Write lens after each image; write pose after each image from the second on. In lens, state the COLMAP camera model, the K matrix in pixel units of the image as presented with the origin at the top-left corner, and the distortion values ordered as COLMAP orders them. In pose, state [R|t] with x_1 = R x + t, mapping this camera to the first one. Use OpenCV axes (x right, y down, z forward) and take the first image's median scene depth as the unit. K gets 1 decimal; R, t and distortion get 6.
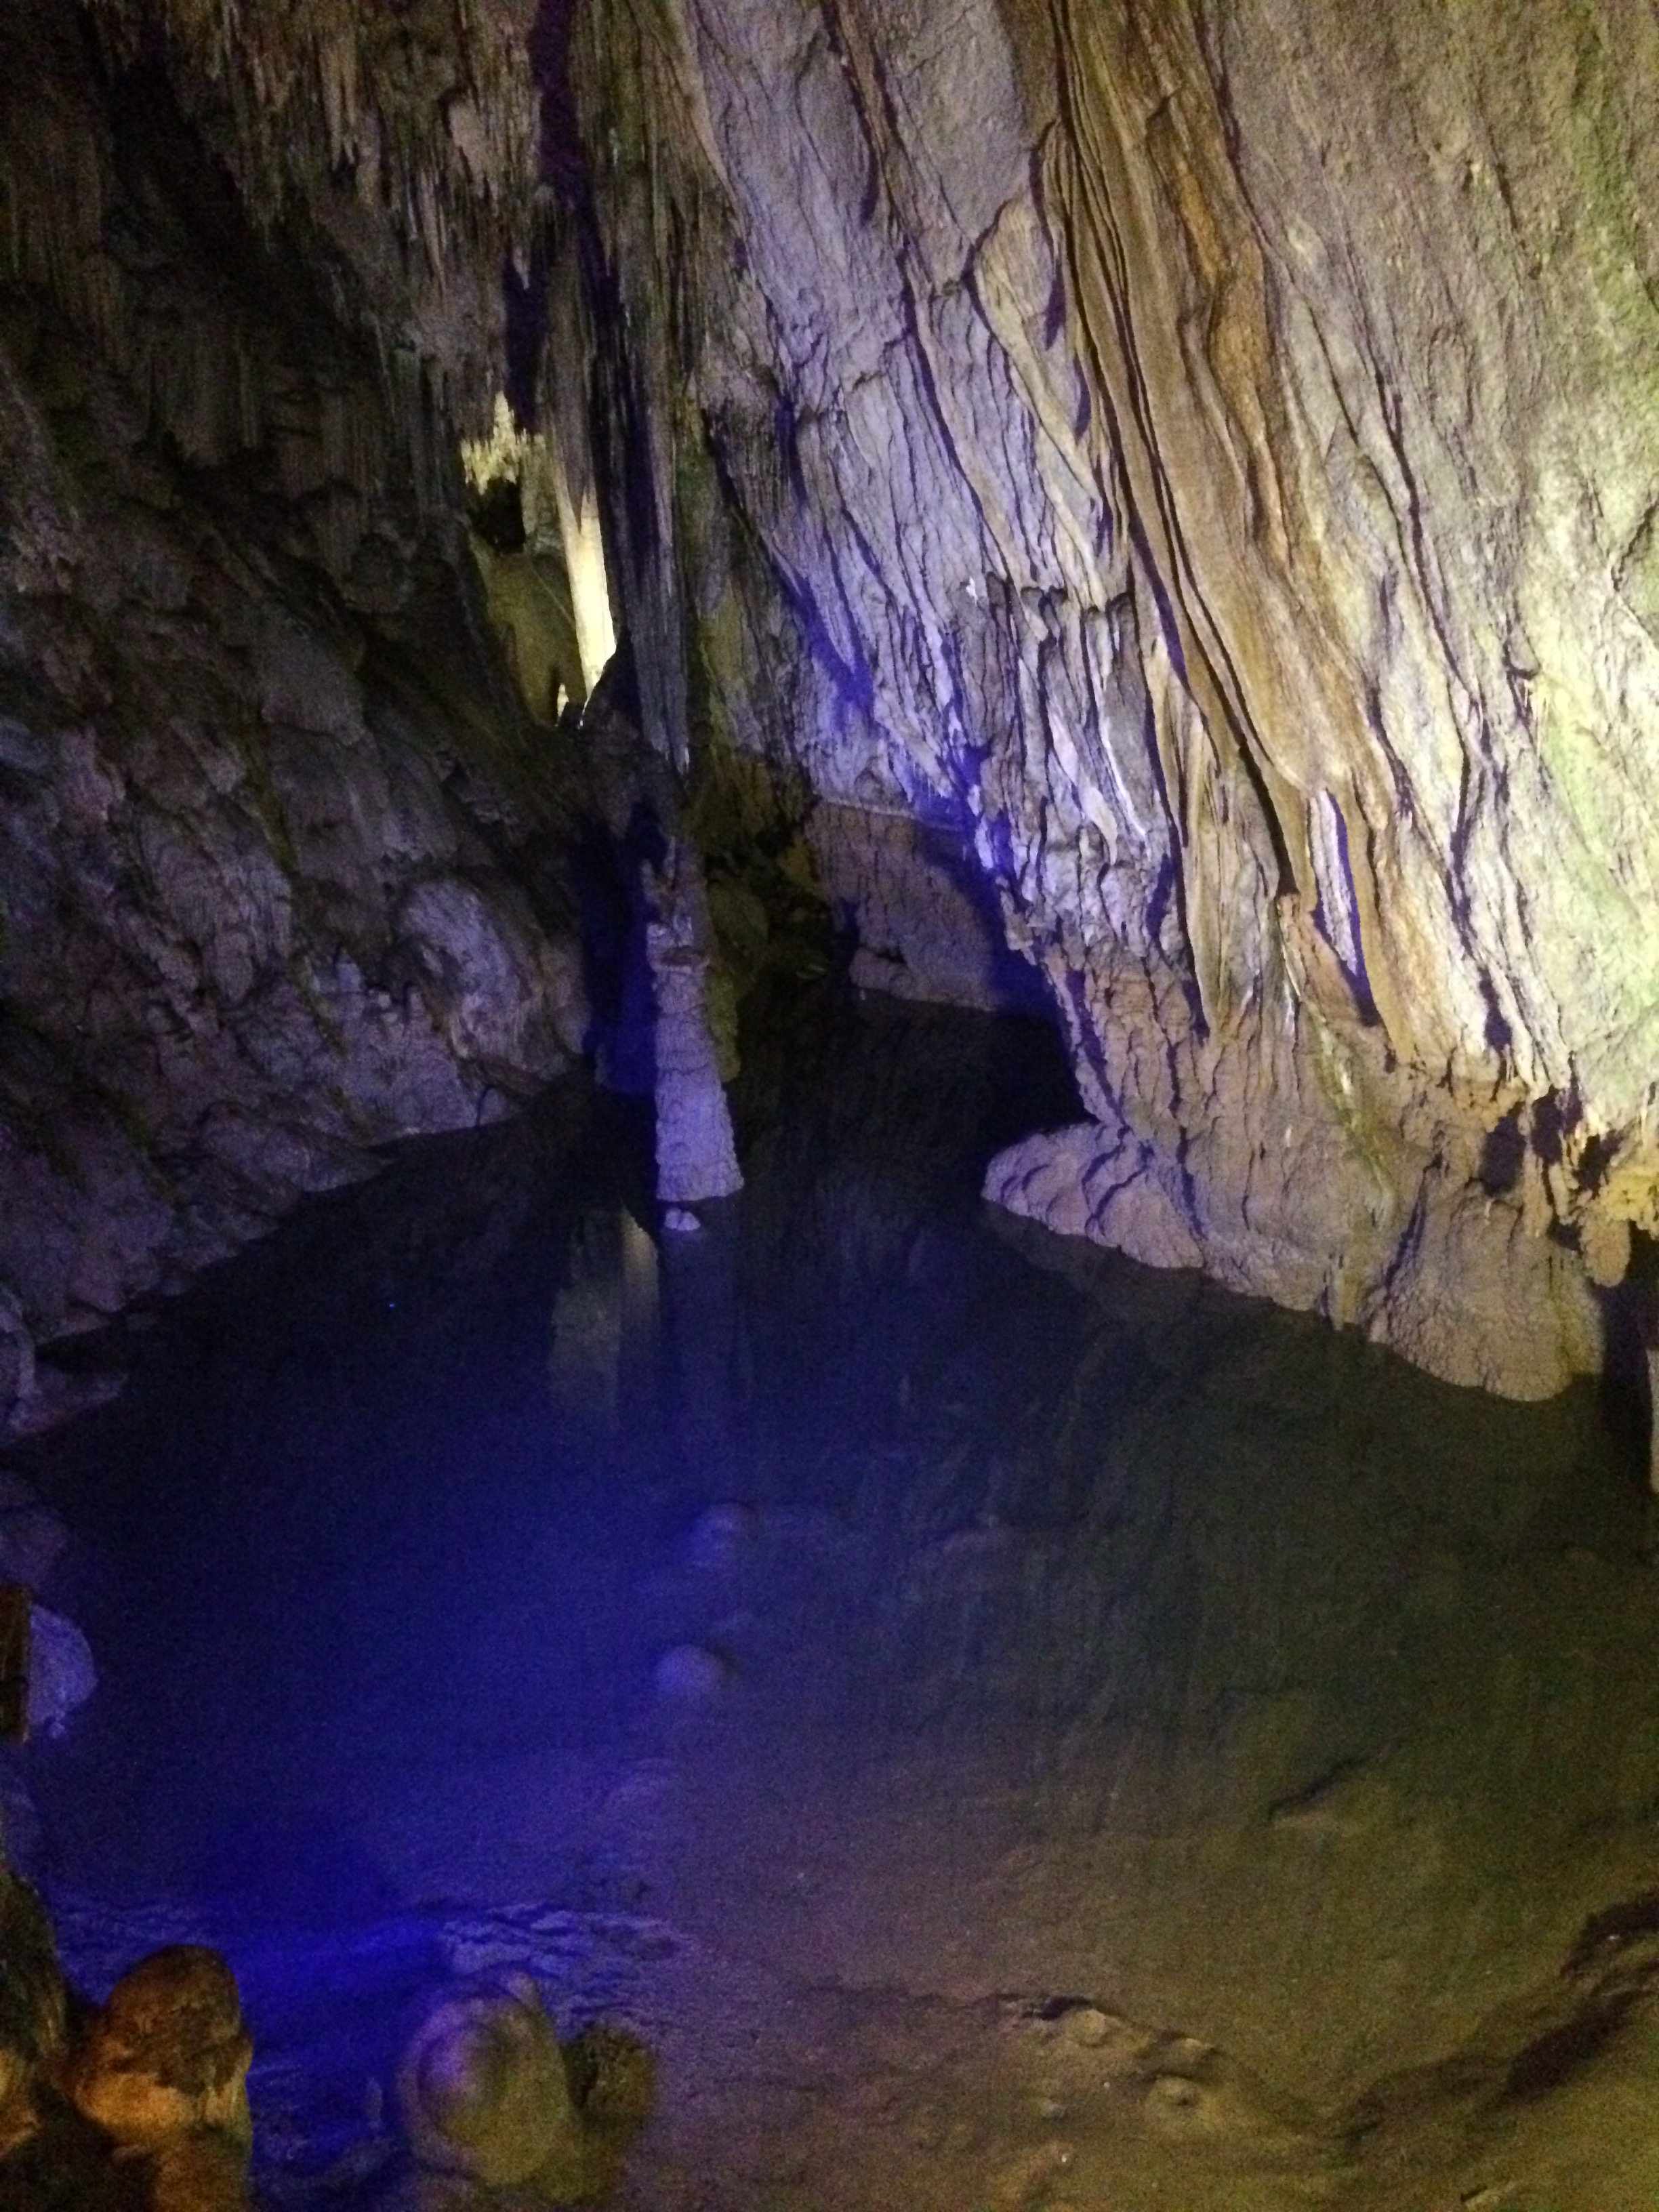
lens RADIAL K [[1805.9, 0, 829.5], [0, 1805.9, 1106.0], [0, 0, 1]] dist [0.008281, 0.005238]
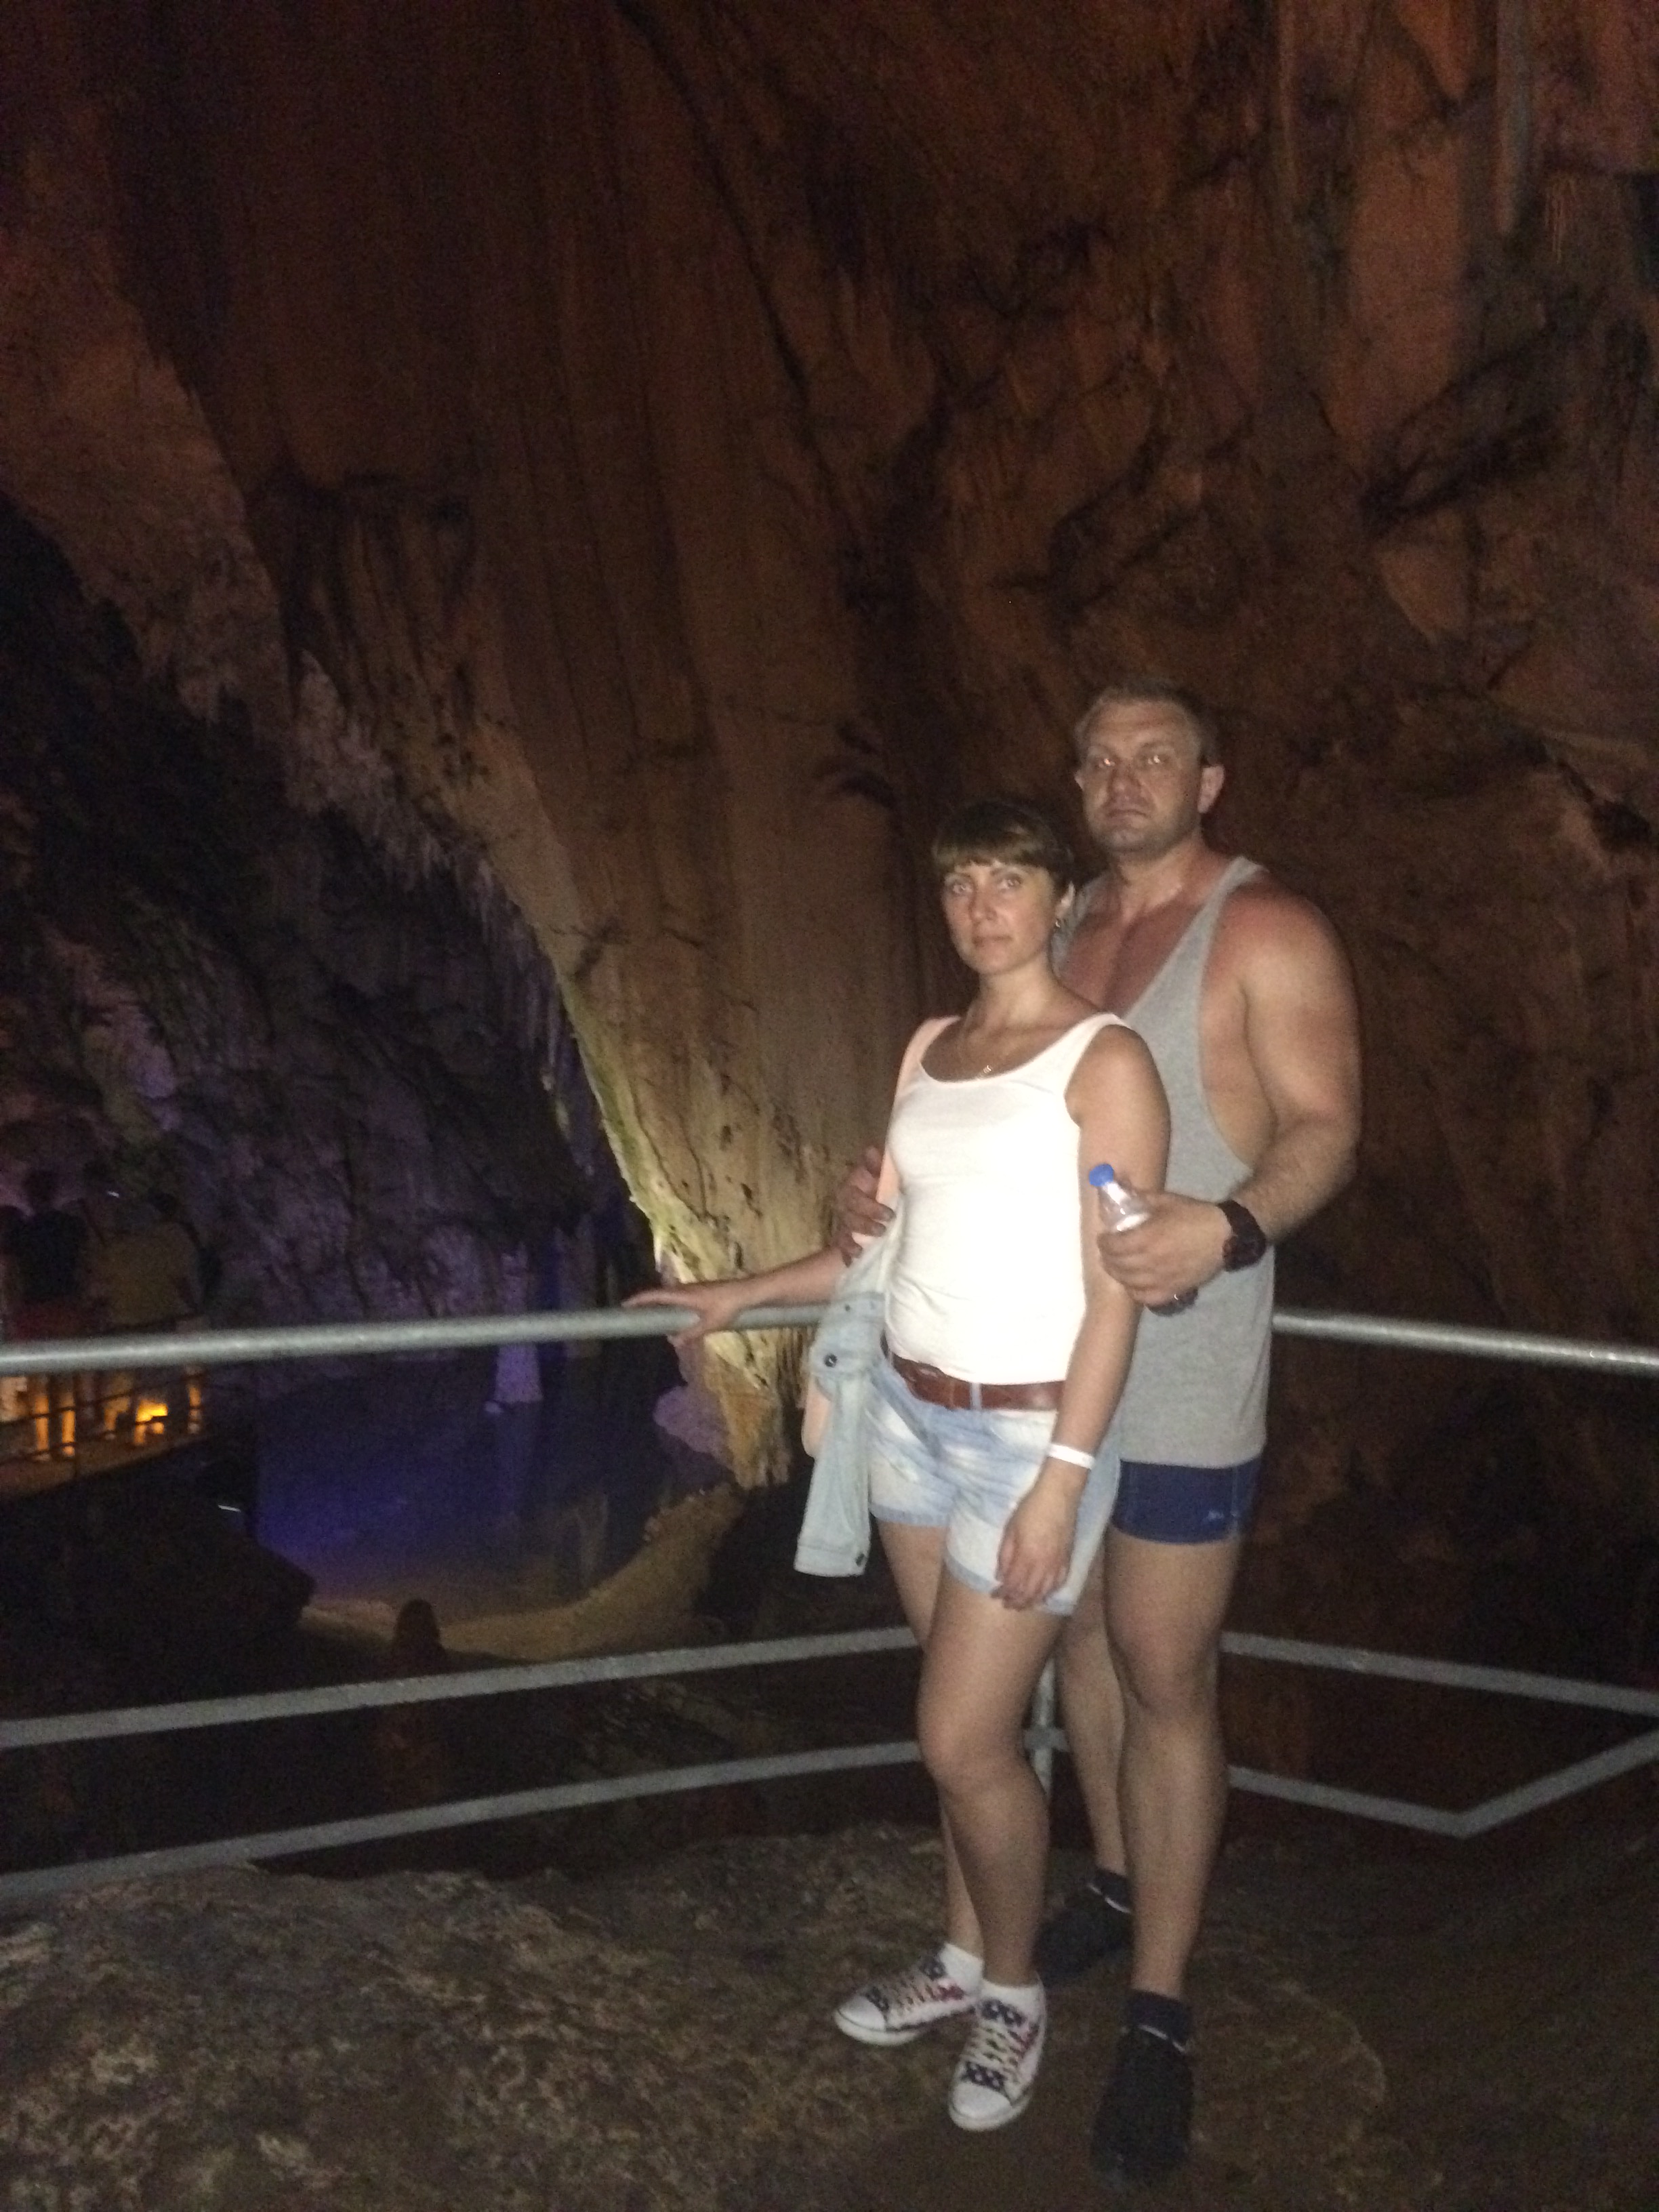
lens RADIAL K [[1805.9, 0, 829.5], [0, 1805.9, 1106.0], [0, 0, 1]] dist [0.008281, 0.005238]
pose [[0.973615, 0.083592, -0.212335, 0.557925], [-0.128657, 0.969582, -0.208224, 0.091579], [0.188471, 0.230049, 0.954755, -0.718170]]
